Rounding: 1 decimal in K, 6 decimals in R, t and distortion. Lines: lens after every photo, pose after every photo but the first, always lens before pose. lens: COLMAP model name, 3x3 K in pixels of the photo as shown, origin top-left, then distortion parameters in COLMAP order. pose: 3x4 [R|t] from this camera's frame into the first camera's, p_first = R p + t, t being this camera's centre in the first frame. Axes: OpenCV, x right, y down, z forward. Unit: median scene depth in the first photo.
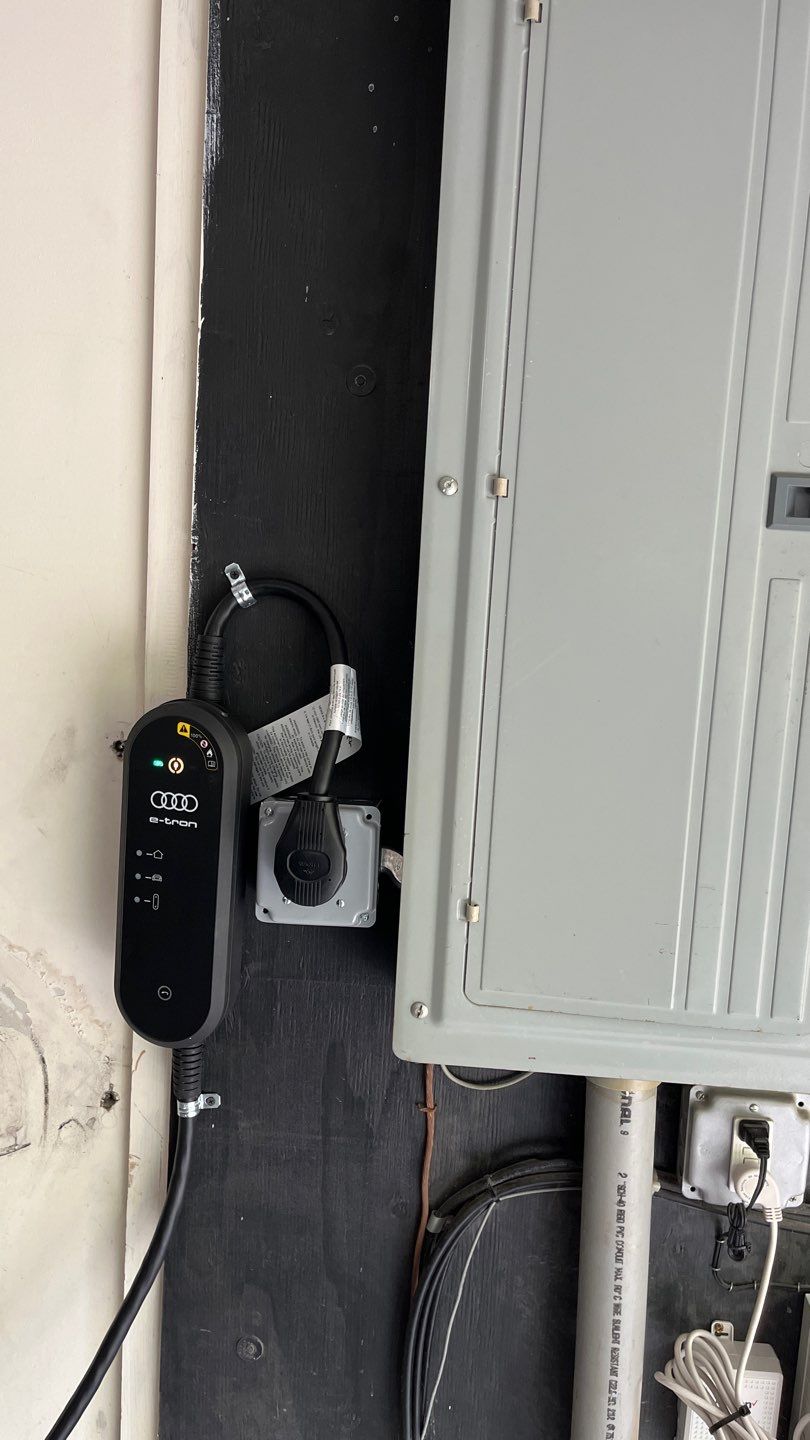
lens RADIAL K [[1064.4, 0, 405.0], [0, 1064.4, 720.0], [0, 0, 1]] dist [0.063701, -0.069583]
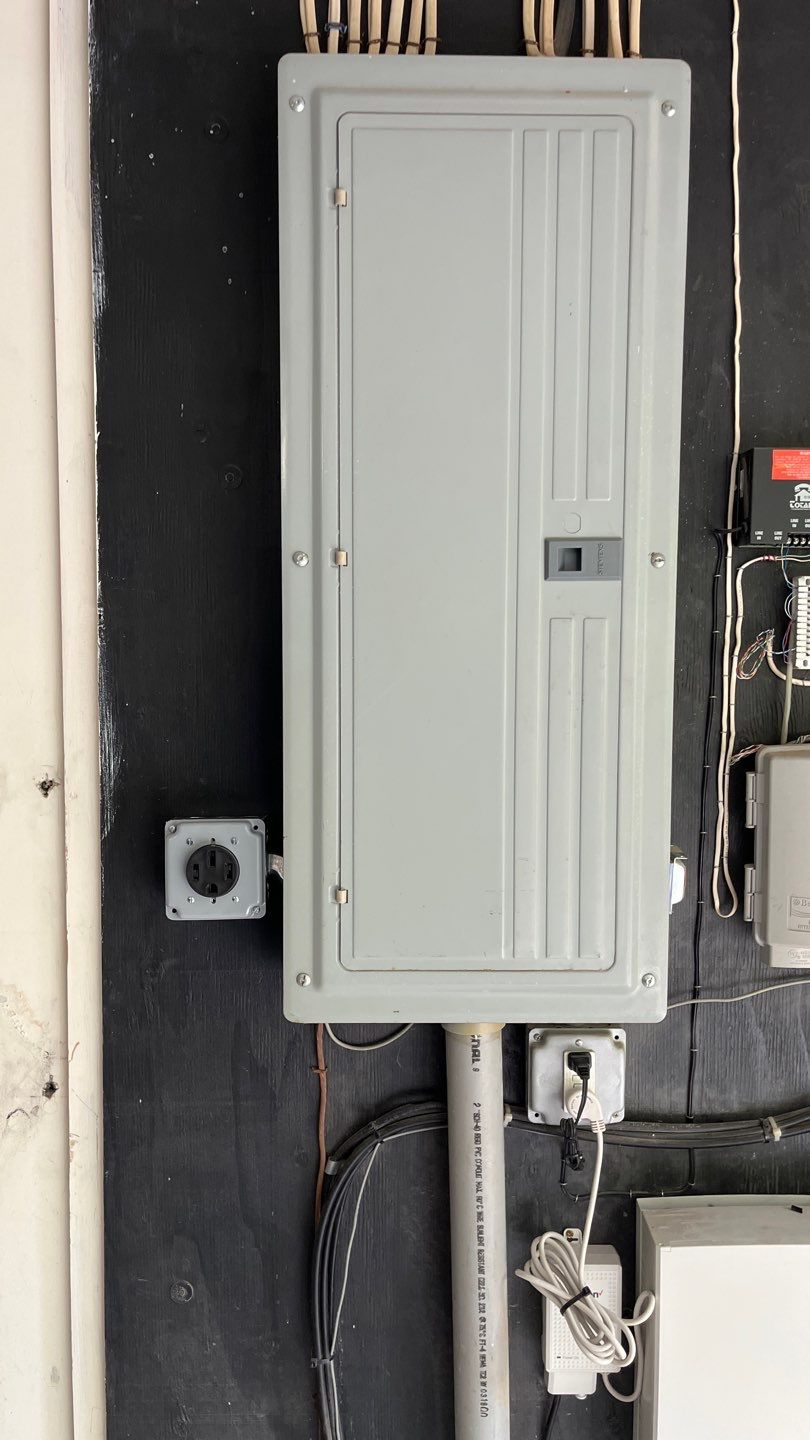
lens RADIAL K [[1065.4, 0, 397.4], [0, 1065.4, 738.2], [0, 0, 1]] dist [0.056366, -0.047721]
pose [[0.996292, -0.056664, 0.064745, 0.053410], [0.059286, 0.997466, -0.039323, 0.044337], [-0.062353, 0.043016, 0.997127, -0.233025]]
